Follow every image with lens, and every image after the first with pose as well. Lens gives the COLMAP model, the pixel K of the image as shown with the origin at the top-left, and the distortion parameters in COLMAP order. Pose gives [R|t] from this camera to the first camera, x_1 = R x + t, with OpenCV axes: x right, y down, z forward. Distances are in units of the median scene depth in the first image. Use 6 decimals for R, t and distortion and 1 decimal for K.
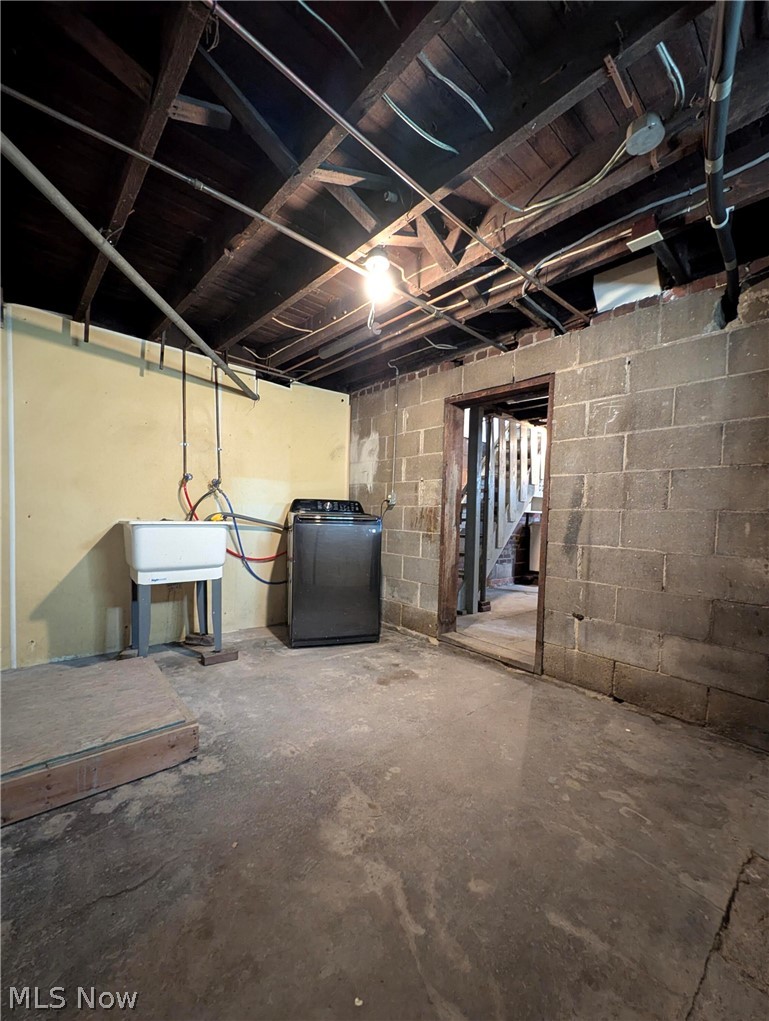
lens RADIAL K [[396.6, 0, 402.6], [0, 396.6, 530.6], [0, 0, 1]] dist [0.005713, -0.003775]
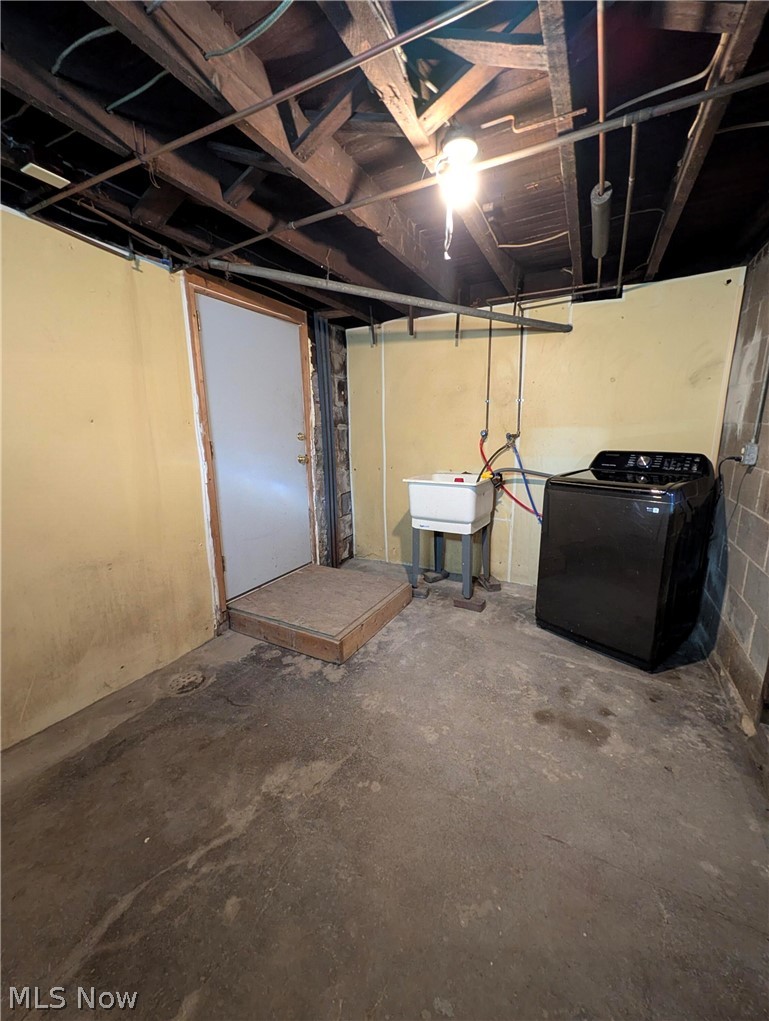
lens RADIAL K [[396.6, 0, 387.2], [0, 396.6, 513.1], [0, 0, 1]] dist [0.005713, -0.003775]
pose [[0.333252, 0.170565, -0.927281, 0.435024], [-0.012004, 0.984188, 0.176719, -0.119188], [0.942761, -0.047760, 0.330030, 0.427188]]
